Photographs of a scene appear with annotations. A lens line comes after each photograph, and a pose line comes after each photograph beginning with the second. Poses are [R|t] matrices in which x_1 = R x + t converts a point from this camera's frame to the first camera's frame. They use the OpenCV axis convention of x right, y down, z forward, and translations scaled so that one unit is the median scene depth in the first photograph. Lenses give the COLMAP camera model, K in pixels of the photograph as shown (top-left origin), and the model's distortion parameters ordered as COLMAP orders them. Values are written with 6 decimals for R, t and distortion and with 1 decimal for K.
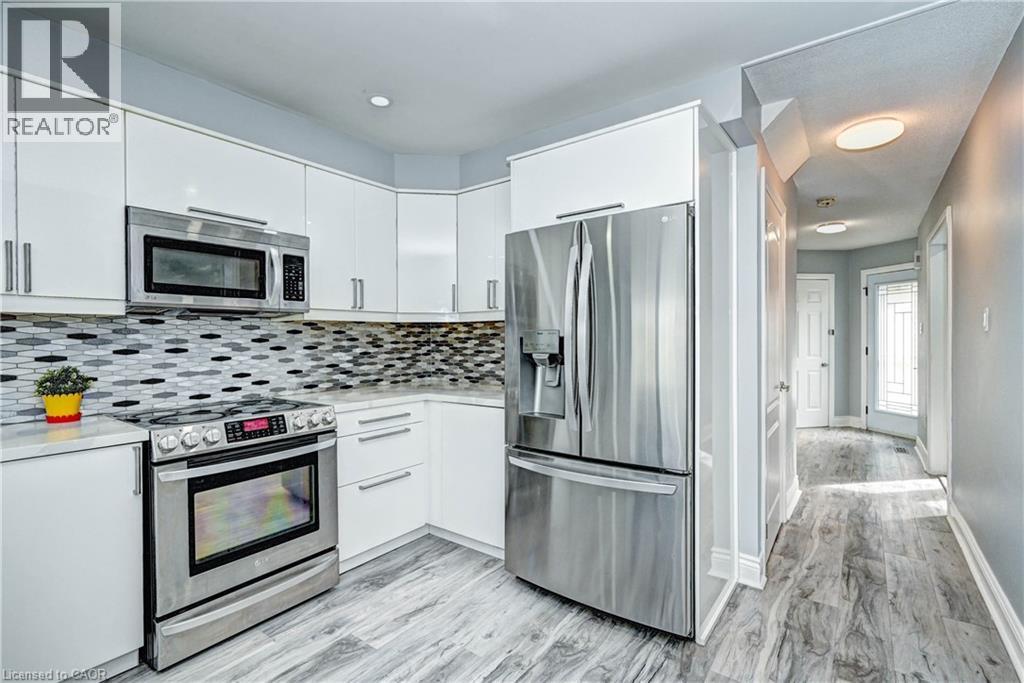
lens RADIAL K [[470.3, 0, 509.6], [0, 470.3, 340.5], [0, 0, 1]] dist [-0.000522, 0.000005]
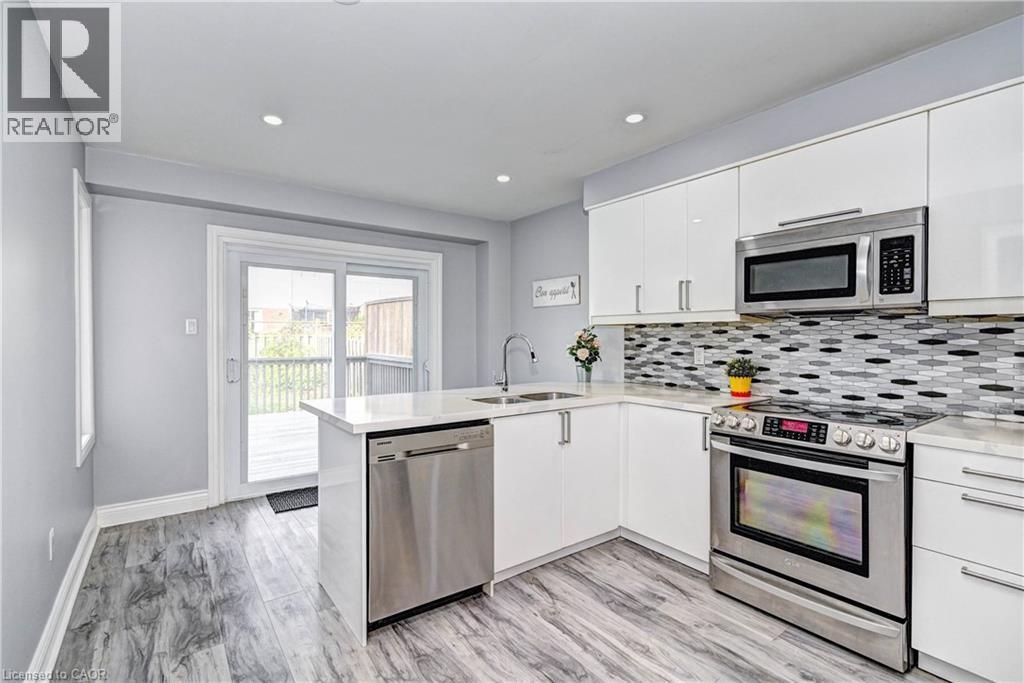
lens RADIAL K [[470.3, 0, 504.7], [0, 470.3, 339.1], [0, 0, 1]] dist [-0.000522, 0.000005]
pose [[-0.287140, 0.013161, -0.957798, 0.497319], [-0.004295, 0.999878, 0.015027, -0.015470], [0.957879, 0.008429, -0.287049, 0.580847]]
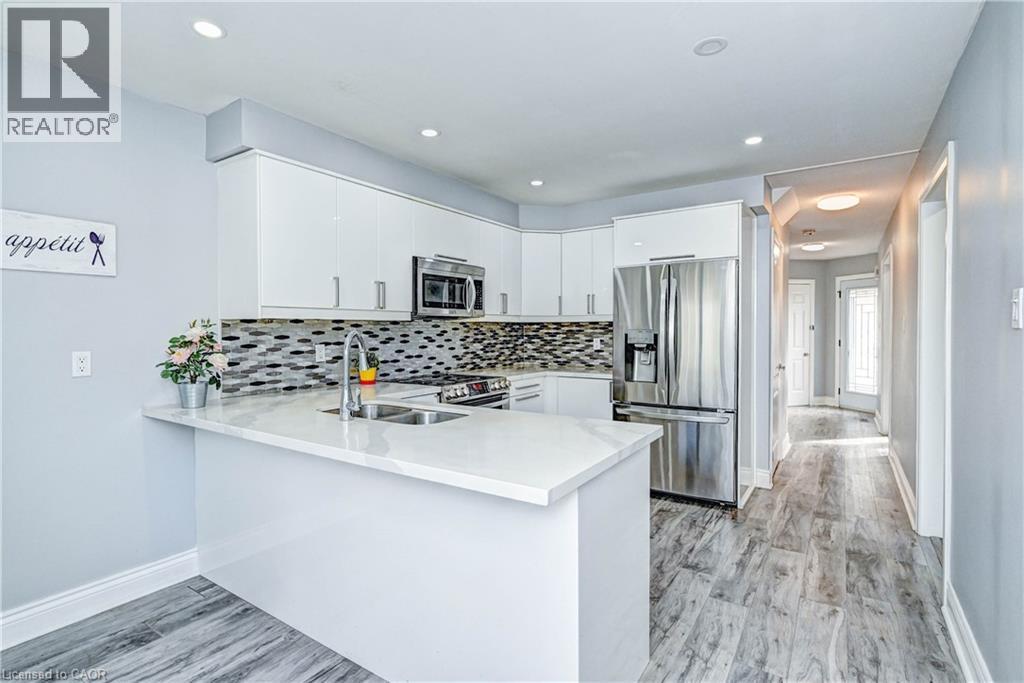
lens RADIAL K [[493.3, 0, 508.5], [0, 493.3, 336.3], [0, 0, 1]] dist [-0.002703, -0.000619]
pose [[0.998745, 0.001847, 0.050045, -0.431808], [-0.002269, 0.999962, 0.008368, -0.010096], [-0.050027, -0.008471, 0.998712, -0.617956]]
